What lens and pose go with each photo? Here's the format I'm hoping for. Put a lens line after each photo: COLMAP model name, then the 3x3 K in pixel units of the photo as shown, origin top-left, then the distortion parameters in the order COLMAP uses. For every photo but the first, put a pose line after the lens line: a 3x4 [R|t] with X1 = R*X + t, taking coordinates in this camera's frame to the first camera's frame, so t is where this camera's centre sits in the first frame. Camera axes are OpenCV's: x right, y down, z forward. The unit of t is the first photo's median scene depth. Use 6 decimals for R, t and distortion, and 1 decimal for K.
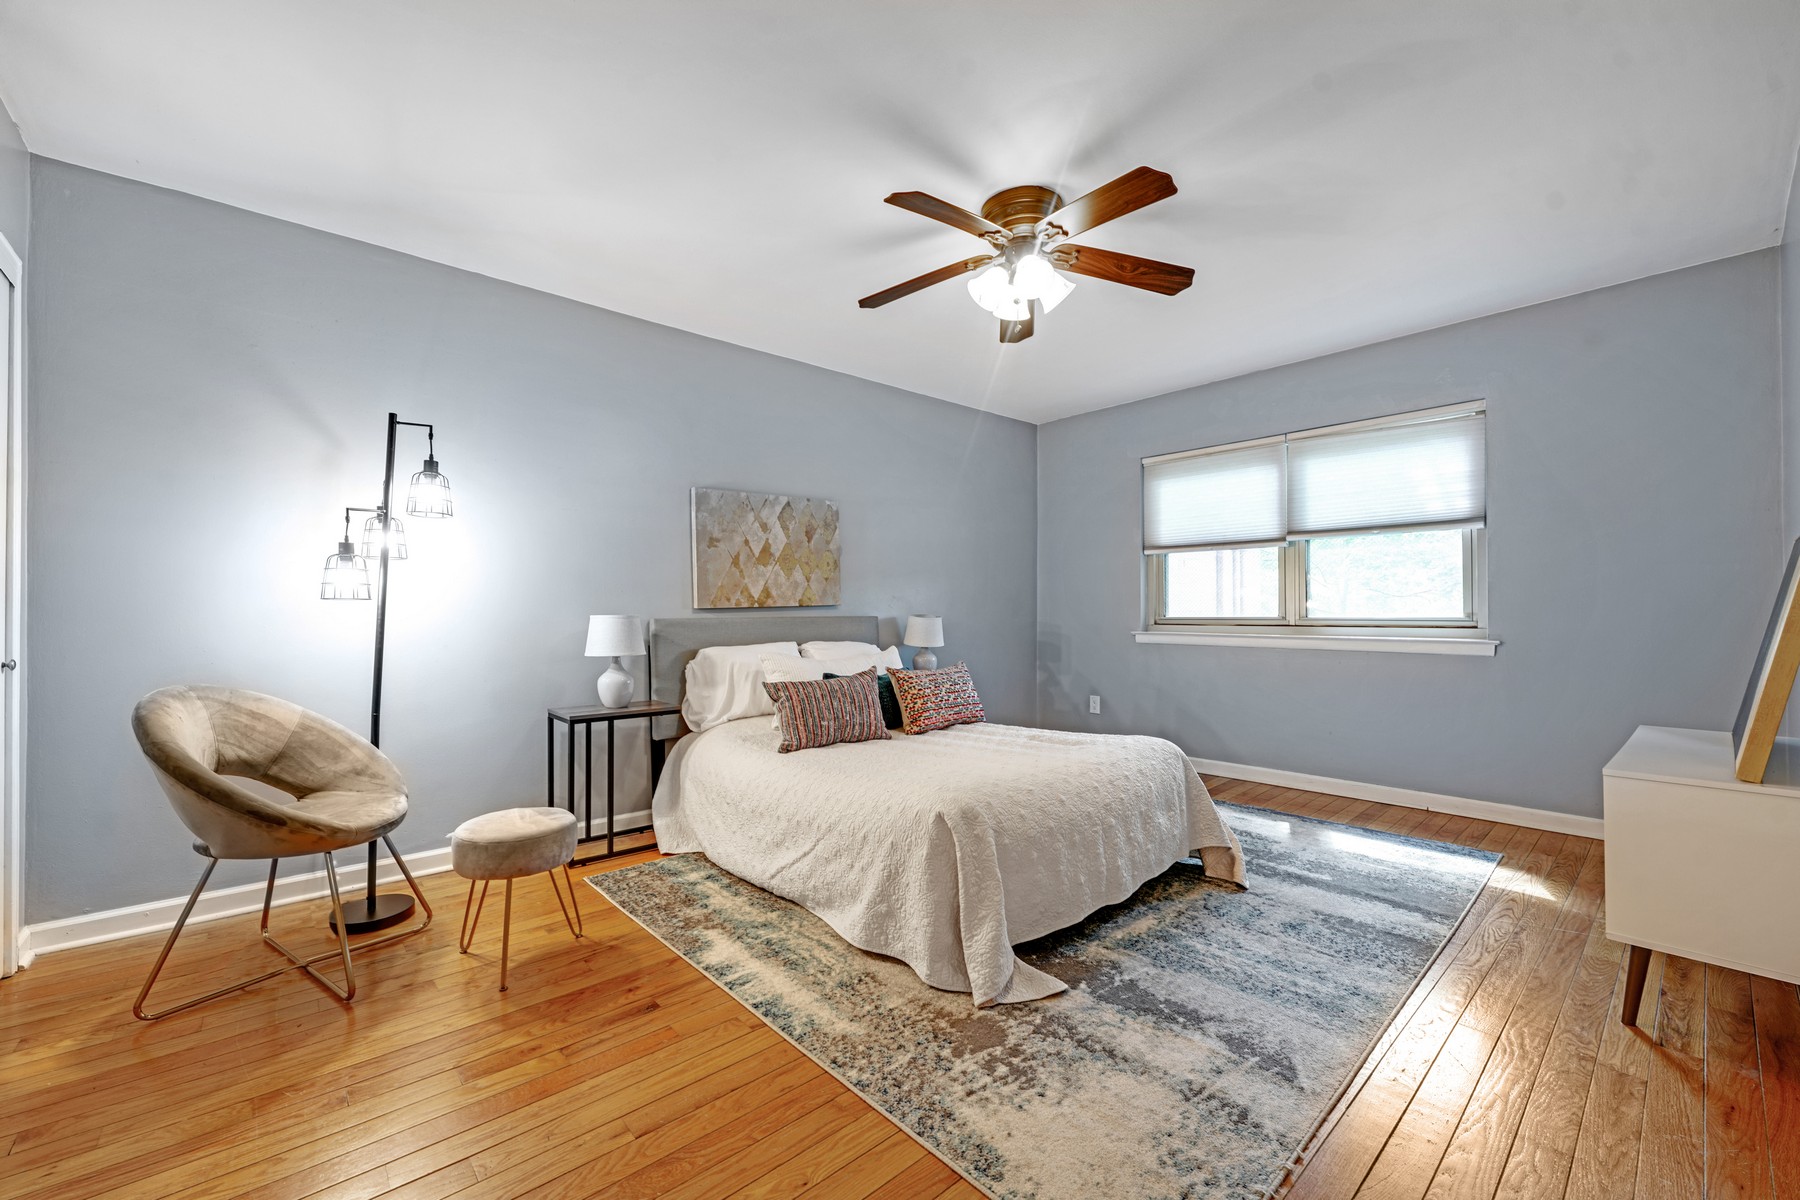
lens RADIAL K [[681.4, 0, 903.5], [0, 681.4, 608.0], [0, 0, 1]] dist [-0.002442, -0.000124]
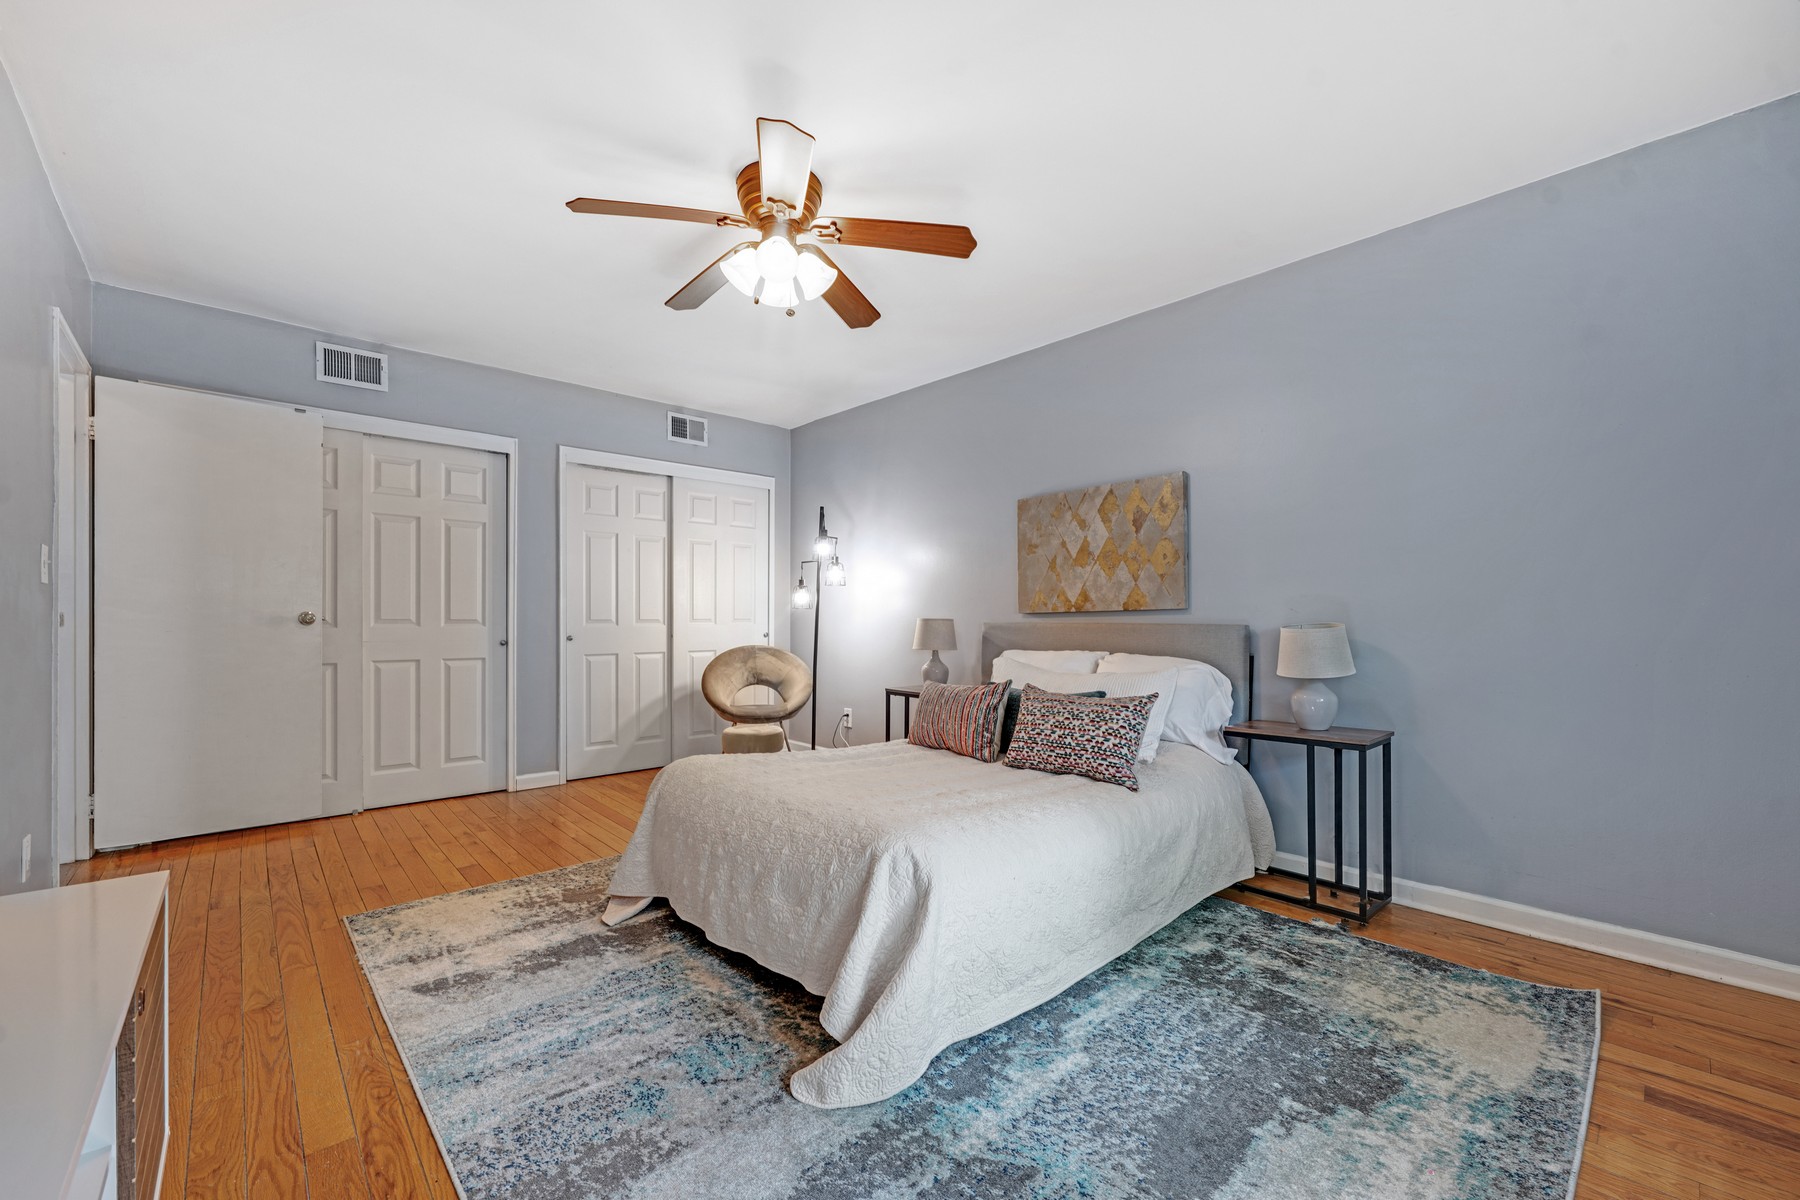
lens RADIAL K [[717.7, 0, 889.4], [0, 717.7, 598.9], [0, 0, 1]] dist [0.000535, 0.000025]
pose [[0.031529, -0.024445, -0.999204, 0.770538], [-0.004968, 0.999685, -0.024614, 0.006691], [0.999491, 0.005740, 0.031397, 0.729951]]
